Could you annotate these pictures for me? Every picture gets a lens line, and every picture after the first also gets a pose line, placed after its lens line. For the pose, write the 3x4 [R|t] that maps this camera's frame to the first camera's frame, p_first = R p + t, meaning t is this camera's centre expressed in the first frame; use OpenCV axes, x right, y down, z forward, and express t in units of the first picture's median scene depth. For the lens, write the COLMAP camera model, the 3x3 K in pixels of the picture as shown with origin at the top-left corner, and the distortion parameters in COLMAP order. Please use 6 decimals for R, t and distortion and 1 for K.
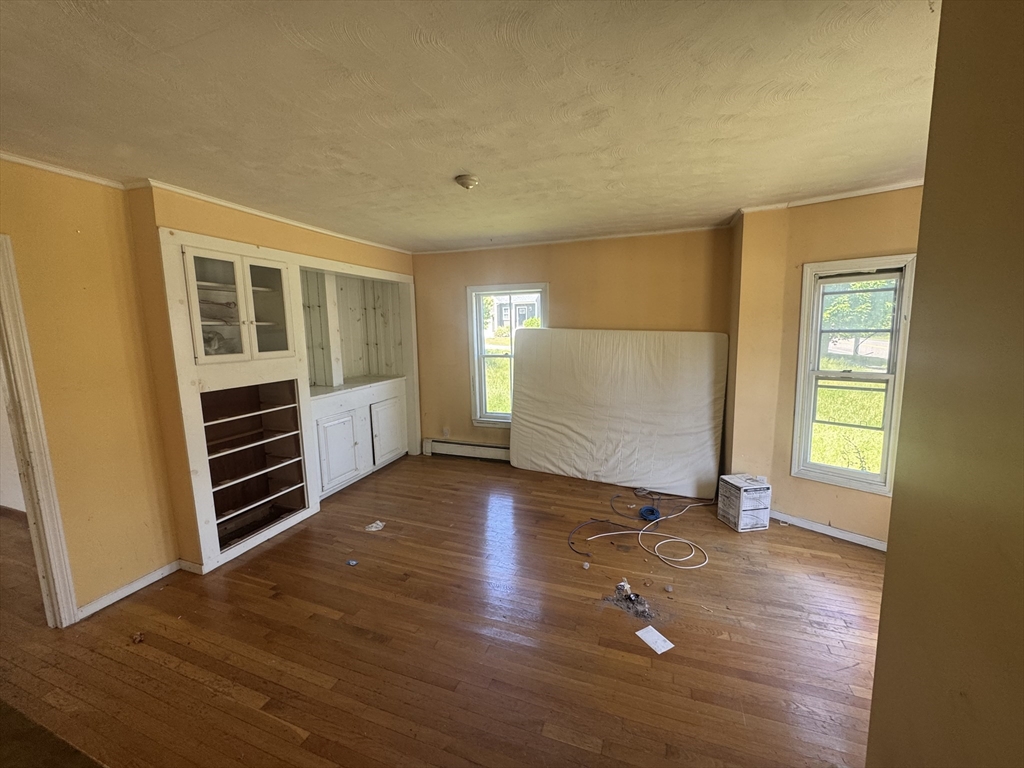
lens RADIAL K [[409.7, 0, 511.2], [0, 409.7, 384.4], [0, 0, 1]] dist [-0.003023, 0.000087]
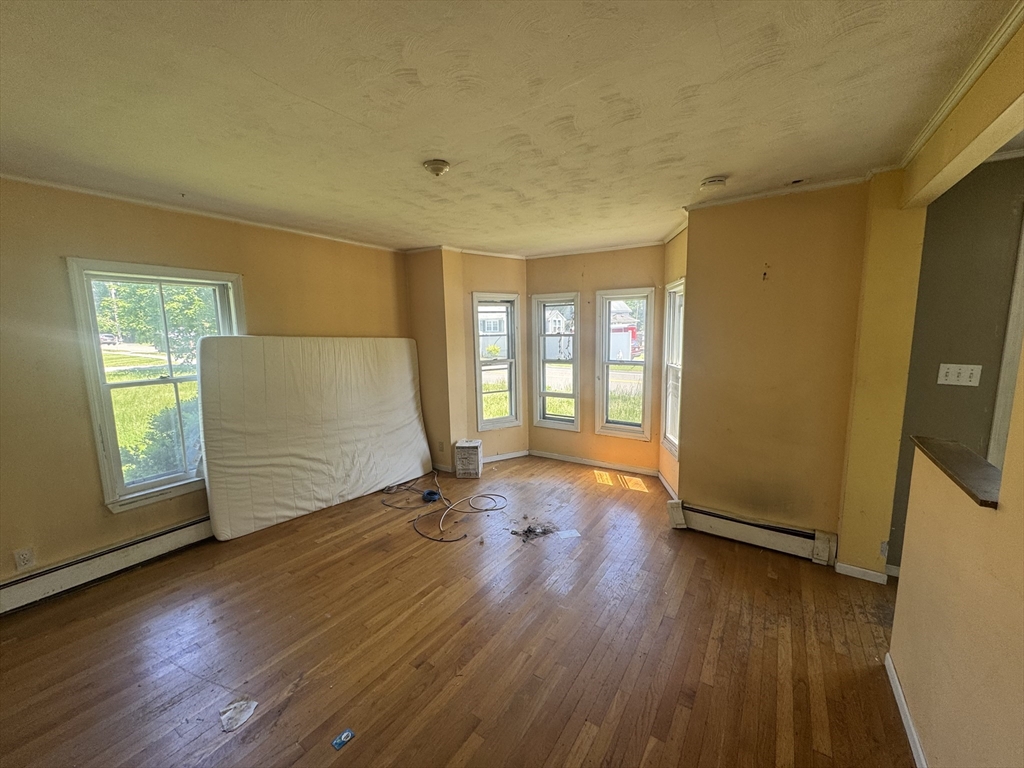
lens RADIAL K [[409.7, 0, 511.2], [0, 409.7, 384.4], [0, 0, 1]] dist [-0.003023, 0.000087]
pose [[0.228080, -0.118419, 0.966414, -0.659574], [0.144085, 0.985752, 0.086784, -0.056765], [-0.962922, 0.119452, 0.241893, 0.454736]]
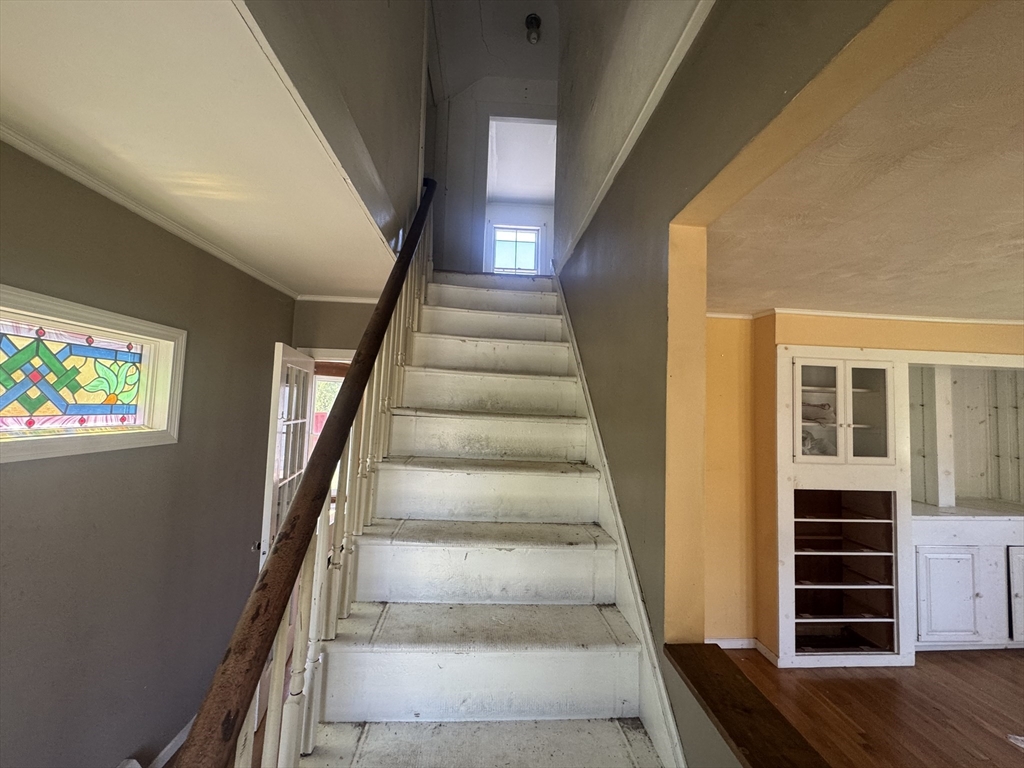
lens RADIAL K [[409.7, 0, 511.2], [0, 409.7, 384.4], [0, 0, 1]] dist [-0.003023, 0.000087]
pose [[0.399478, -0.022529, -0.916466, -0.050079], [-0.165947, 0.981406, -0.096460, -0.016419], [0.901598, 0.190619, 0.388311, -0.103575]]
